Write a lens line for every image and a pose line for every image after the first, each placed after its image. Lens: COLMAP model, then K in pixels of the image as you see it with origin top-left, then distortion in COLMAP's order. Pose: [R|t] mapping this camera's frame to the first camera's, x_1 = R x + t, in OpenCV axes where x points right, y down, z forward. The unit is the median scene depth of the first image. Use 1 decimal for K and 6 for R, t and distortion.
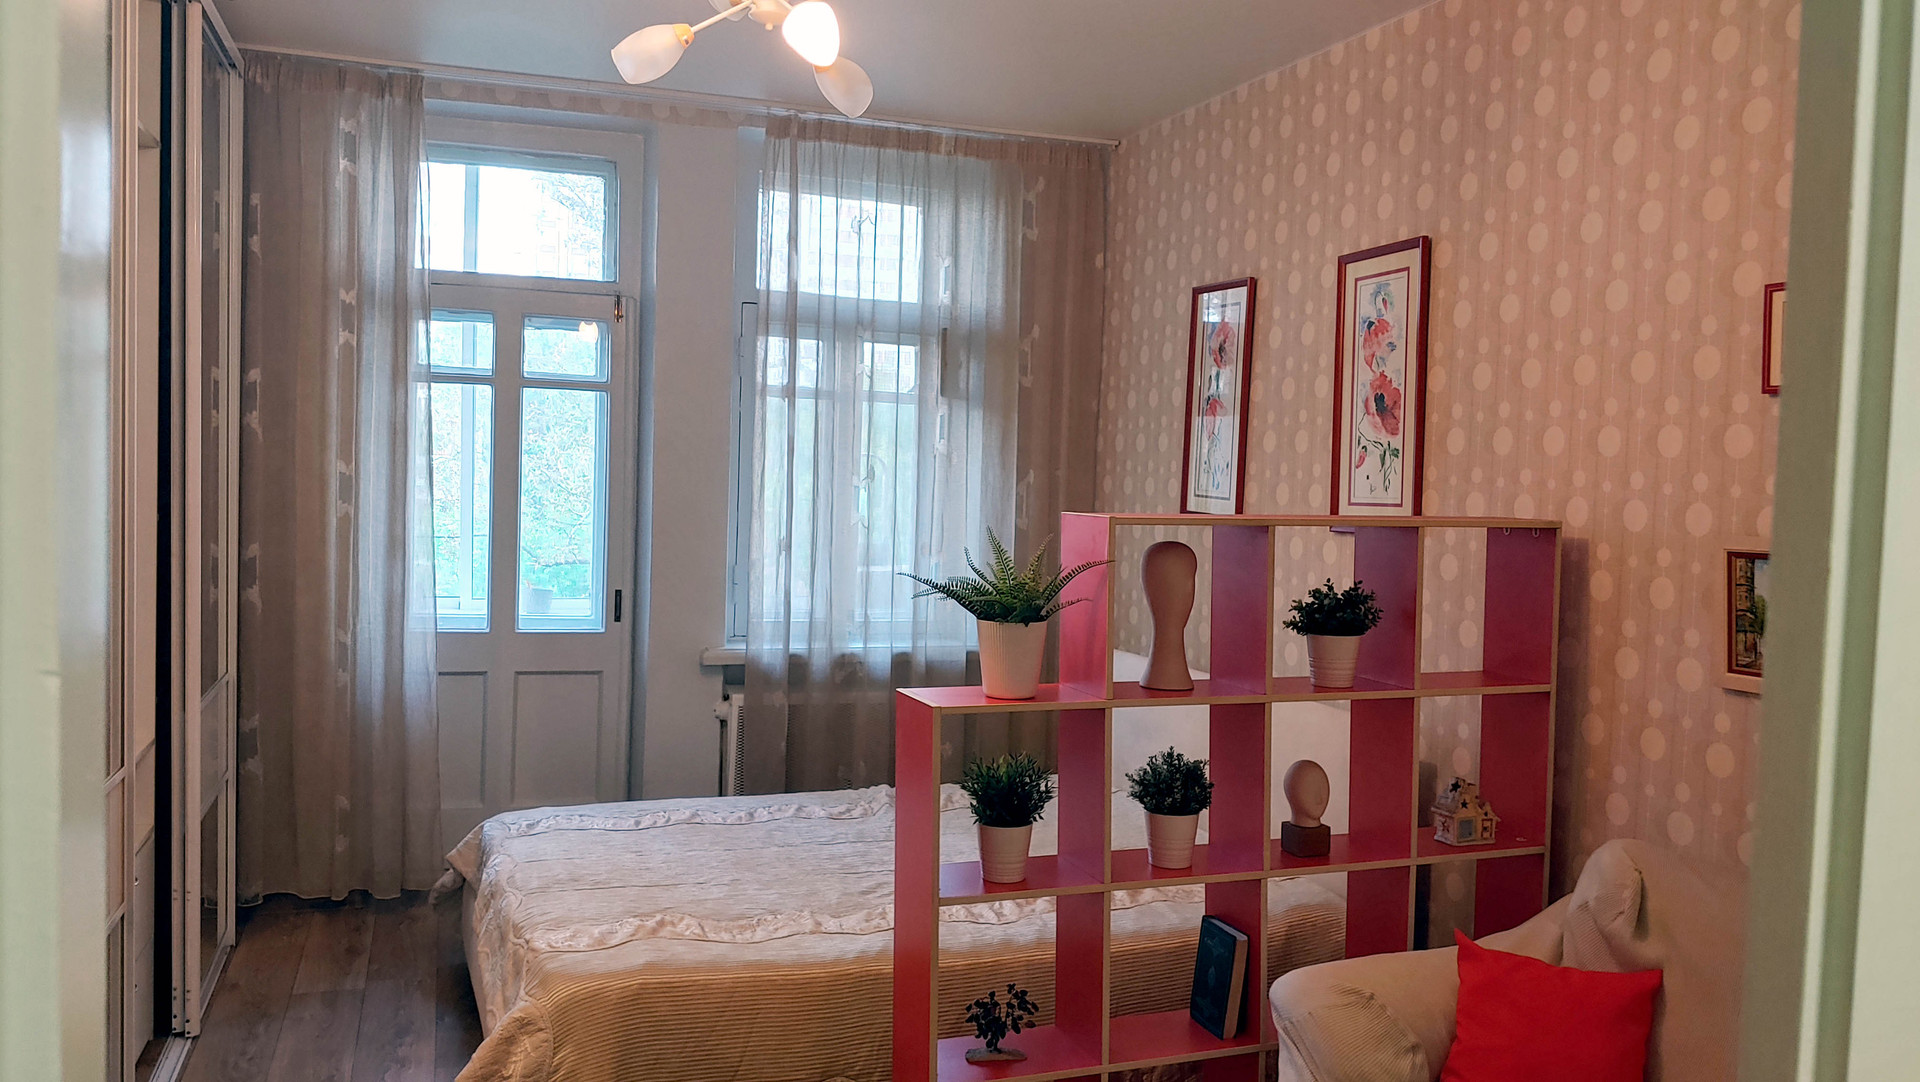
lens RADIAL K [[1490.3, 0, 970.7], [0, 1490.3, 543.3], [0, 0, 1]] dist [-0.012332, -0.031816]
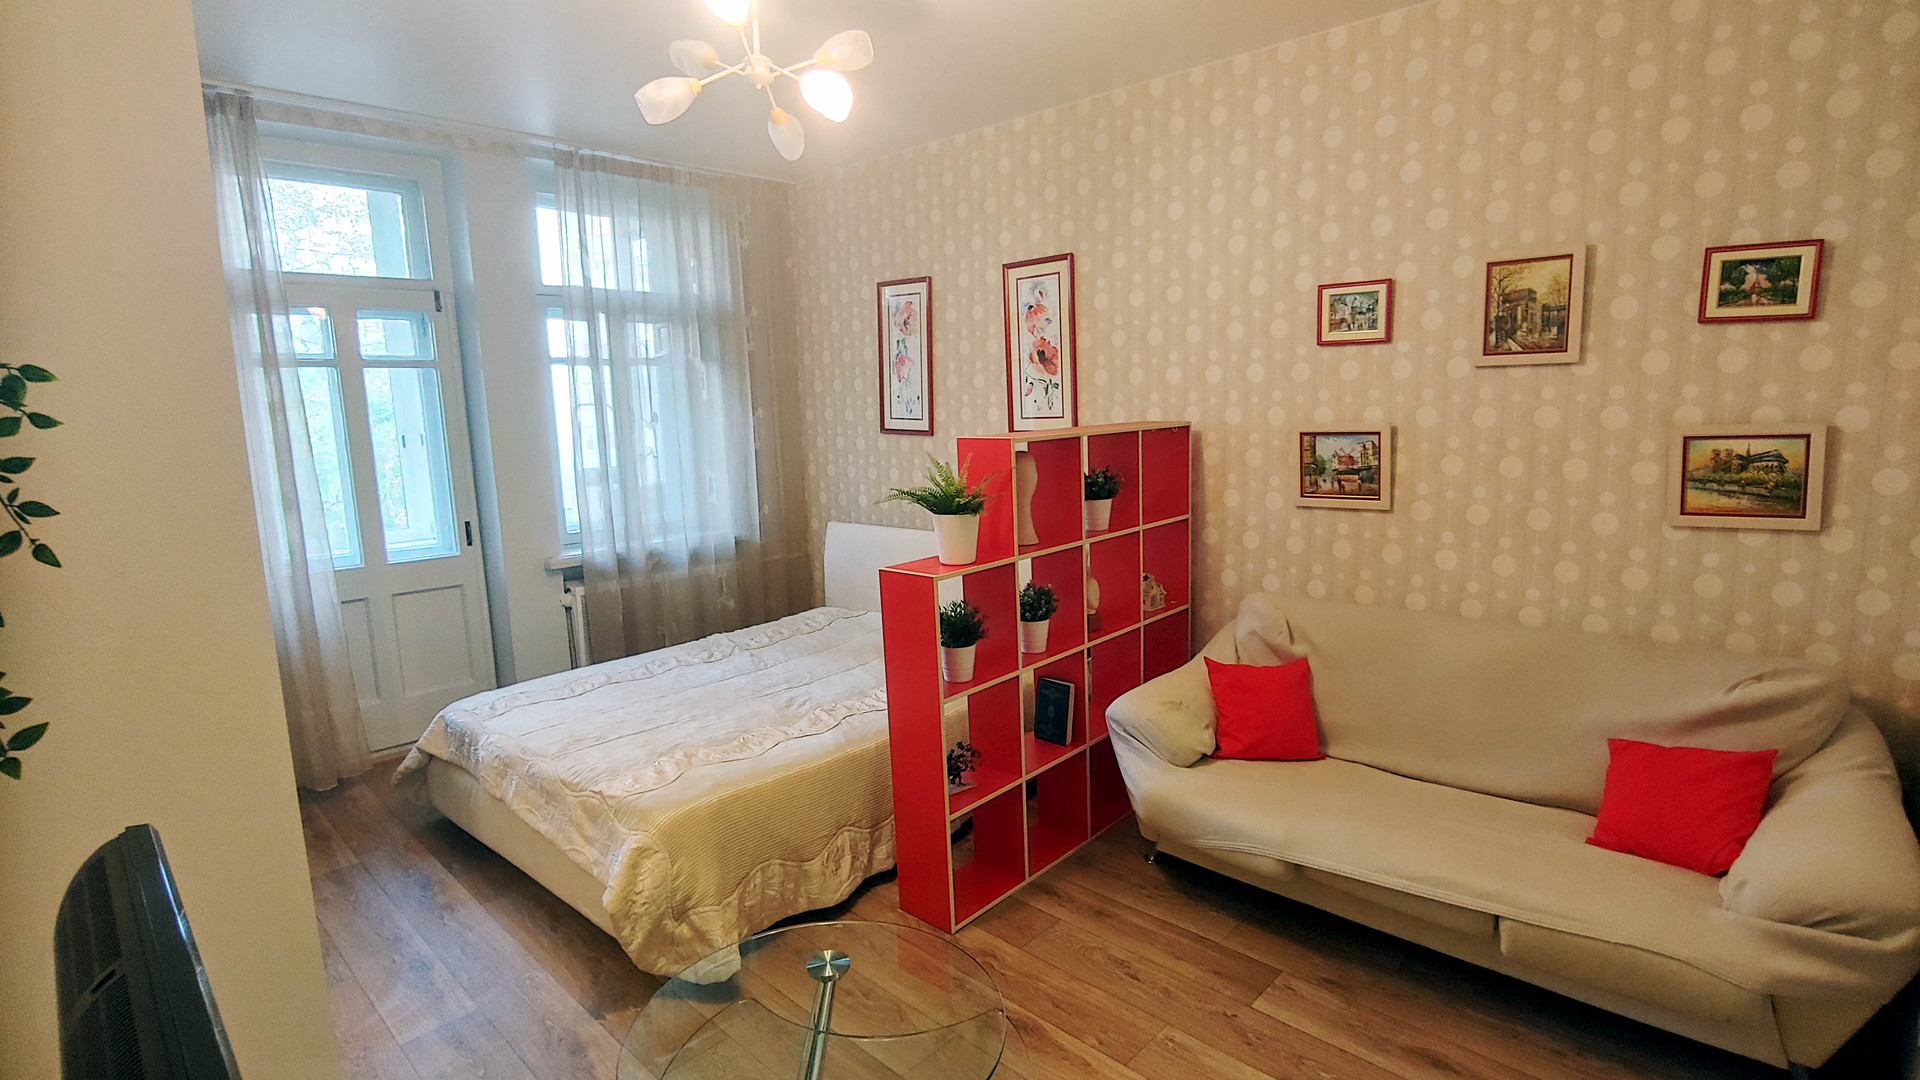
lens RADIAL K [[922.2, 0, 972.9], [0, 922.2, 545.6], [0, 0, 1]] dist [-0.018975, -0.002683]
pose [[0.886247, -0.127609, 0.445288, -0.276875], [0.075525, 0.988249, 0.132893, -0.027882], [-0.457014, -0.084145, 0.885470, 0.113183]]
